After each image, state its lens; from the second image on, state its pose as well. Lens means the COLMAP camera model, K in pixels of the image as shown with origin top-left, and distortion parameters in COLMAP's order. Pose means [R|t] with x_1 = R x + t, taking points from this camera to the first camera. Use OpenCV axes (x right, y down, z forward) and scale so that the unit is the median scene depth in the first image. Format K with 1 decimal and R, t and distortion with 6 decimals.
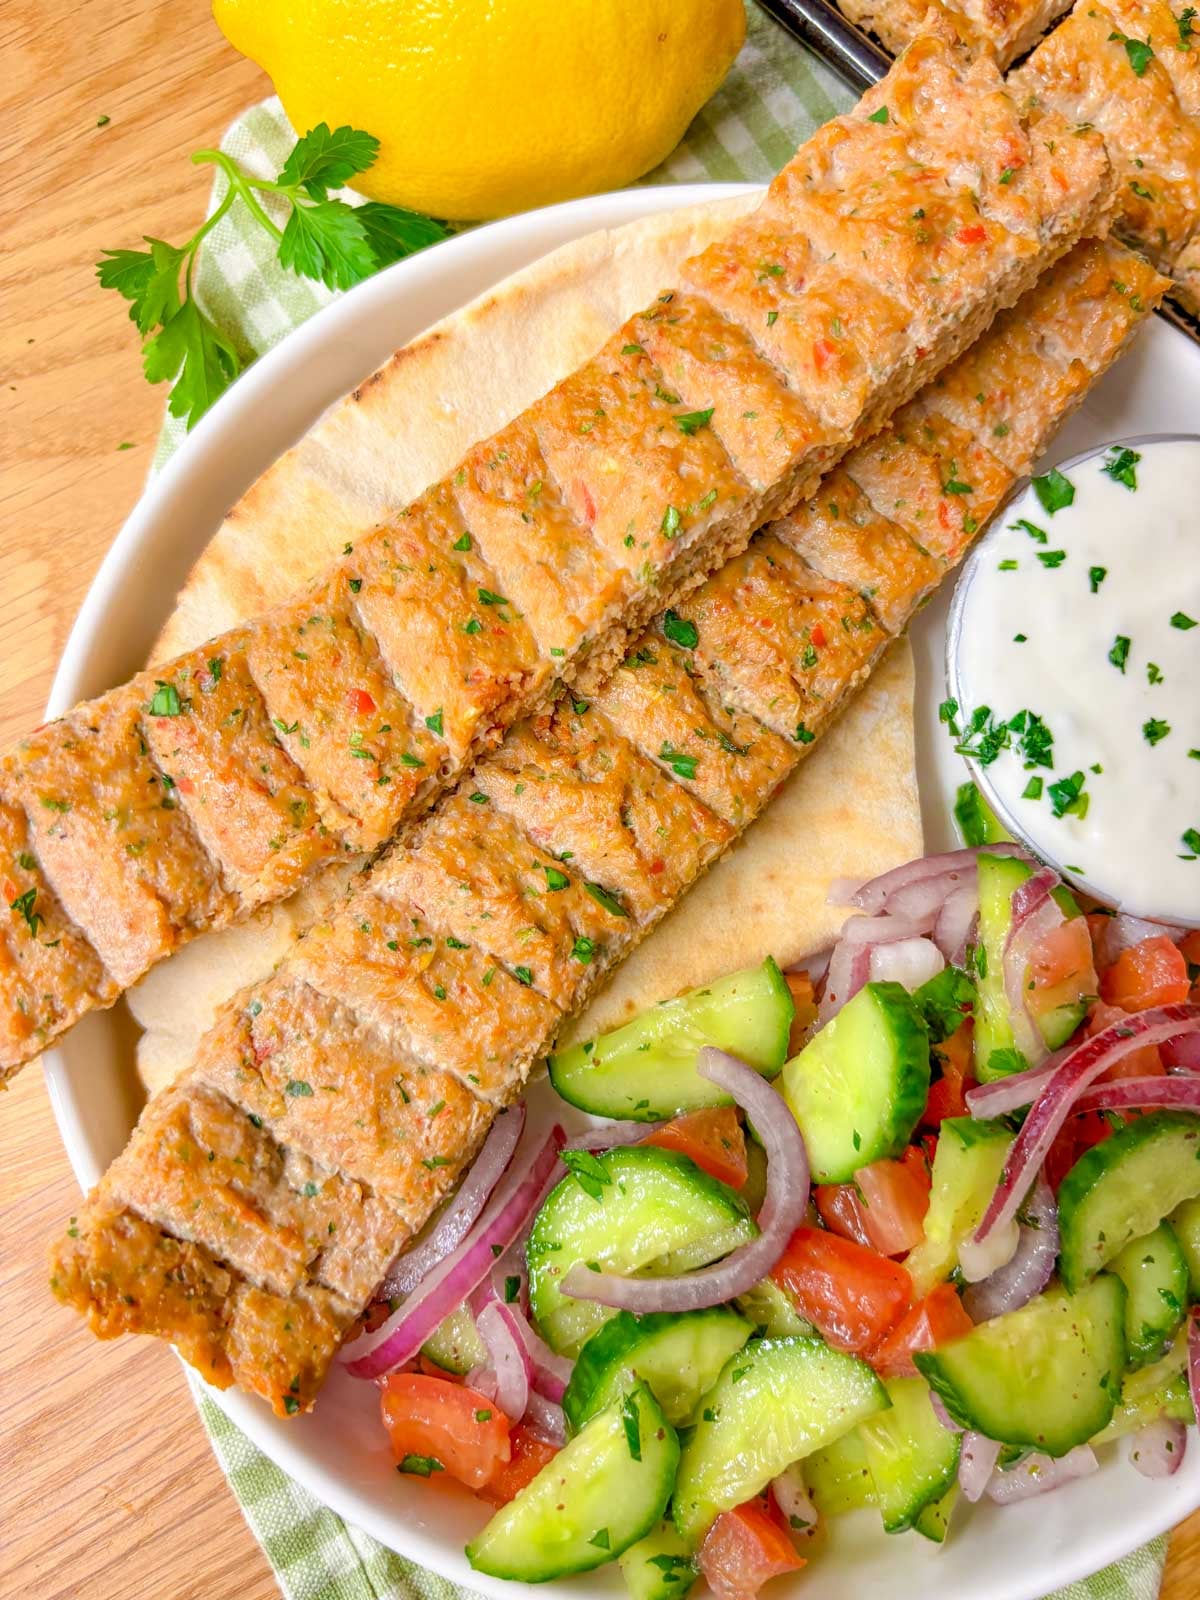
lens RADIAL K [[1274.3, 0, 583.6], [0, 1274.3, 781.4], [0, 0, 1]] dist [-0.014130, -0.015663]
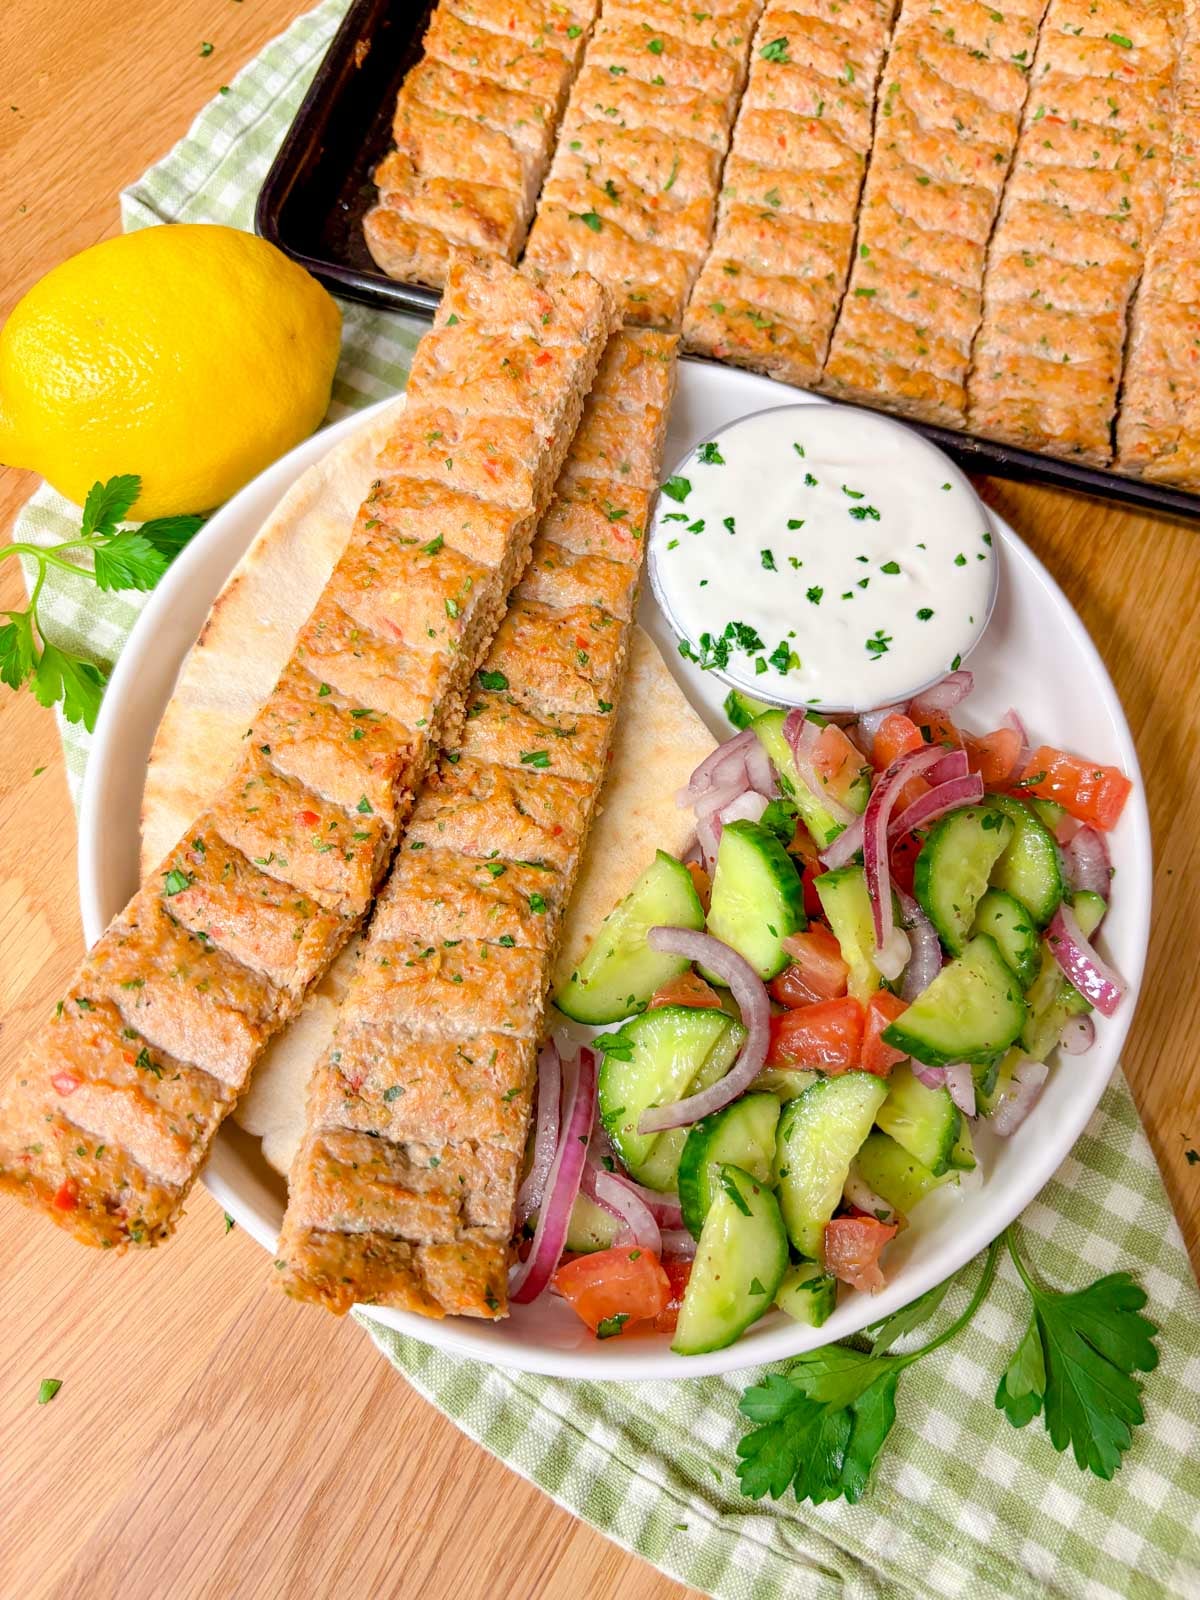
lens RADIAL K [[1273.7, 0, 592.5], [0, 1273.7, 795.8], [0, 0, 1]] dist [-0.002144, -0.007325]
pose [[0.877568, -0.449021, 0.168092, -0.123412], [0.472053, 0.870541, -0.139014, 0.246706], [-0.083910, 0.201343, 0.975920, -0.361410]]
